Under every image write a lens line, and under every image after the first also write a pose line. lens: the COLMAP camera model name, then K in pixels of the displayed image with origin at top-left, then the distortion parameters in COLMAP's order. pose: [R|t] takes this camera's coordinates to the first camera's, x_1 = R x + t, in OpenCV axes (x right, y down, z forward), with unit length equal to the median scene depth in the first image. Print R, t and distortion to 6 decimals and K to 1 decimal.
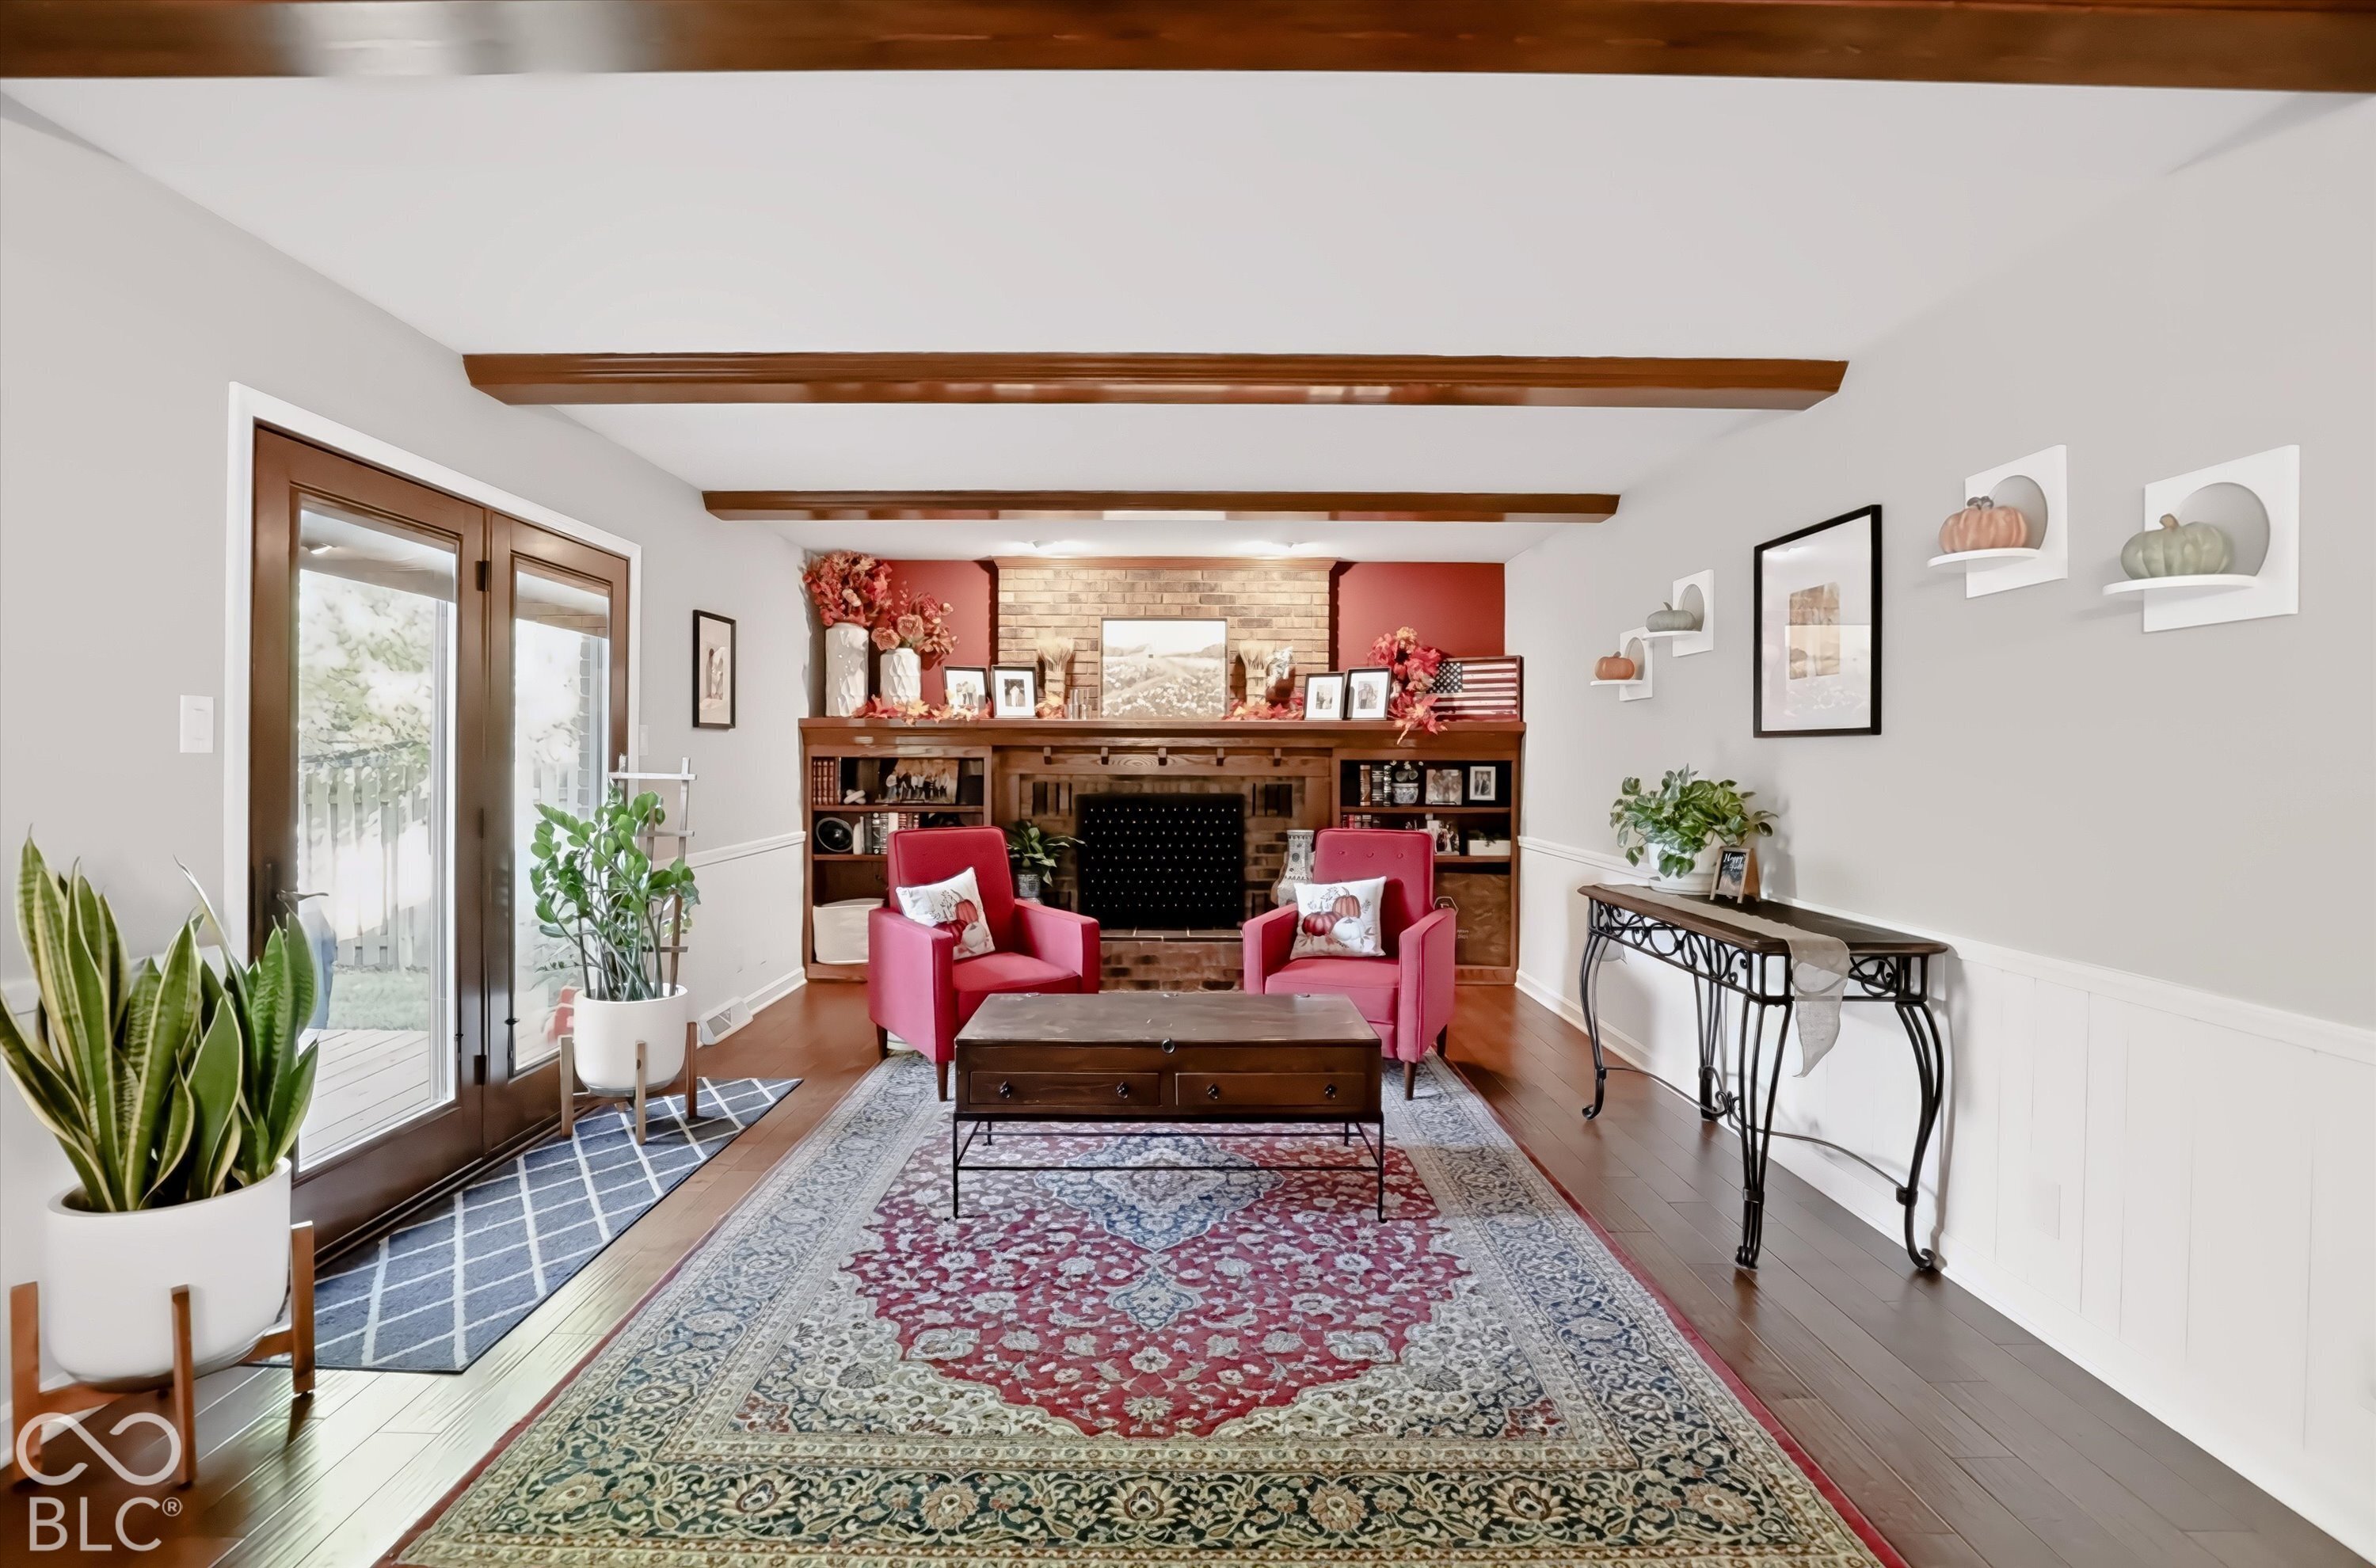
lens RADIAL K [[1118.8, 0, 1189.8], [0, 1118.8, 721.6], [0, 0, 1]] dist [-0.026297, 0.000147]
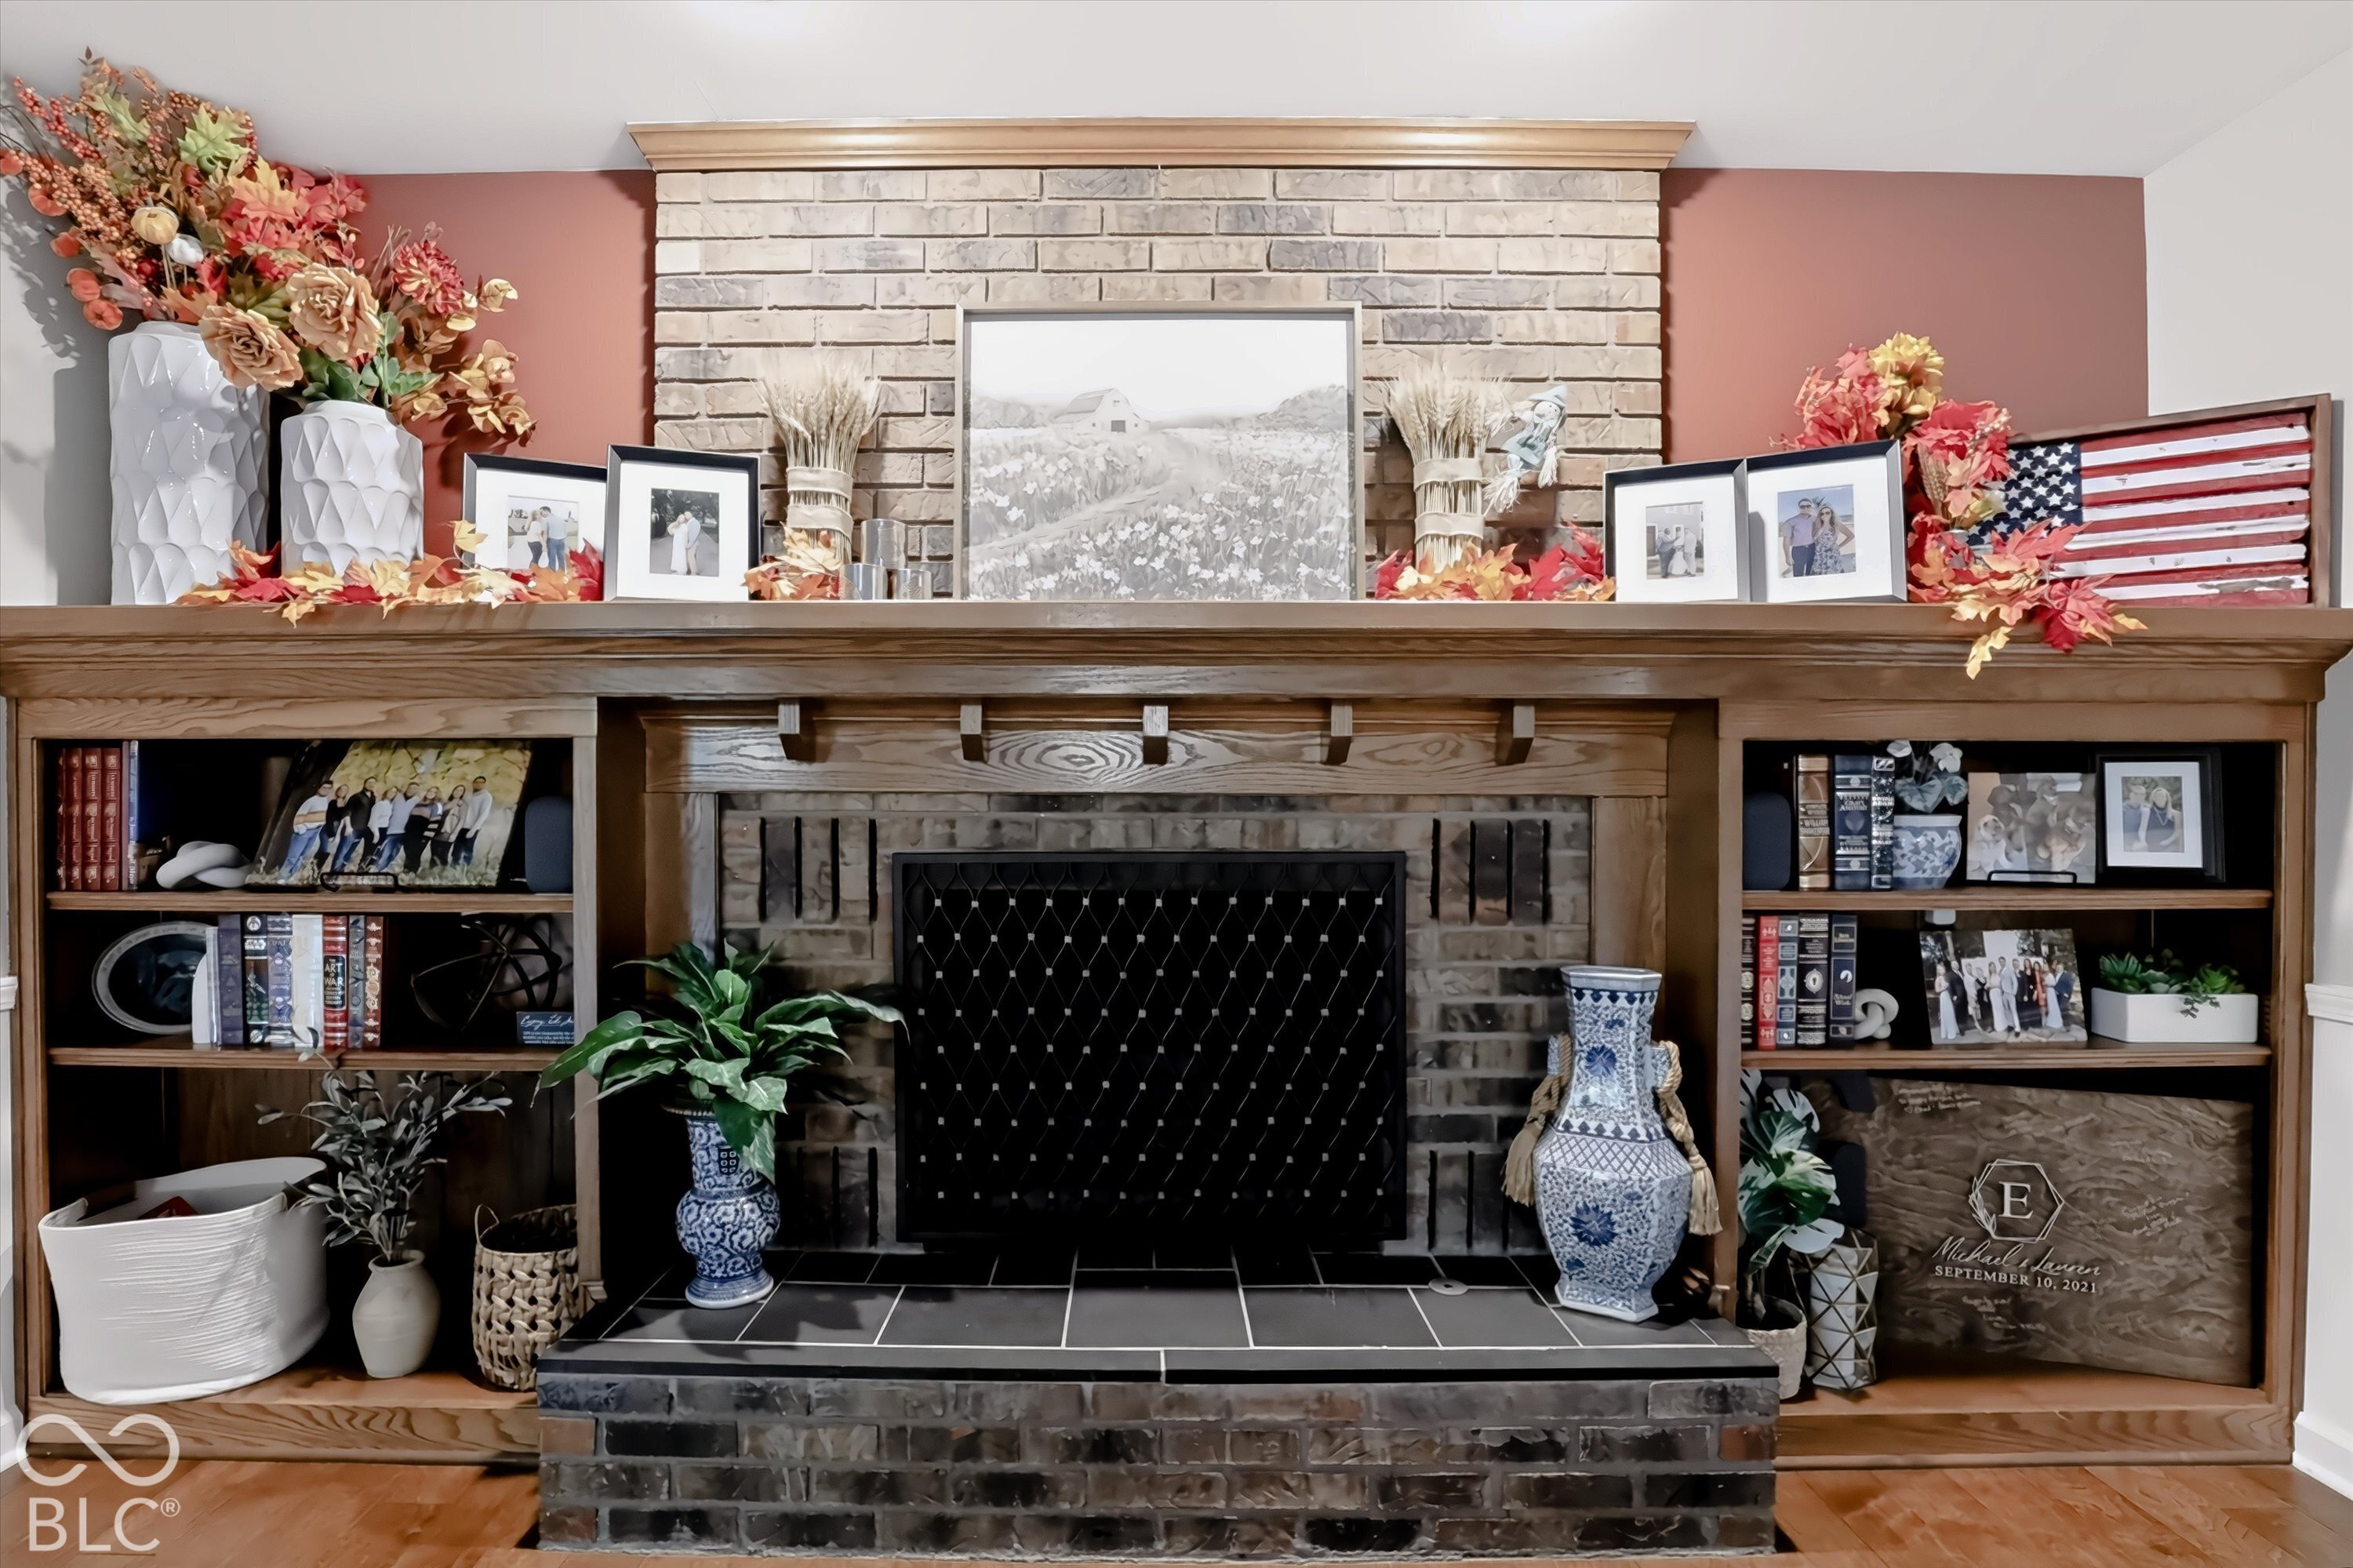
lens RADIAL K [[1093.2, 0, 1161.3], [0, 1093.2, 805.0], [0, 0, 1]] dist [-0.031276, 0.004441]
pose [[0.999991, -0.003610, 0.002316, -0.023651], [0.003555, 0.999720, 0.023382, 0.043813], [-0.002400, -0.023373, 0.999724, 0.688577]]
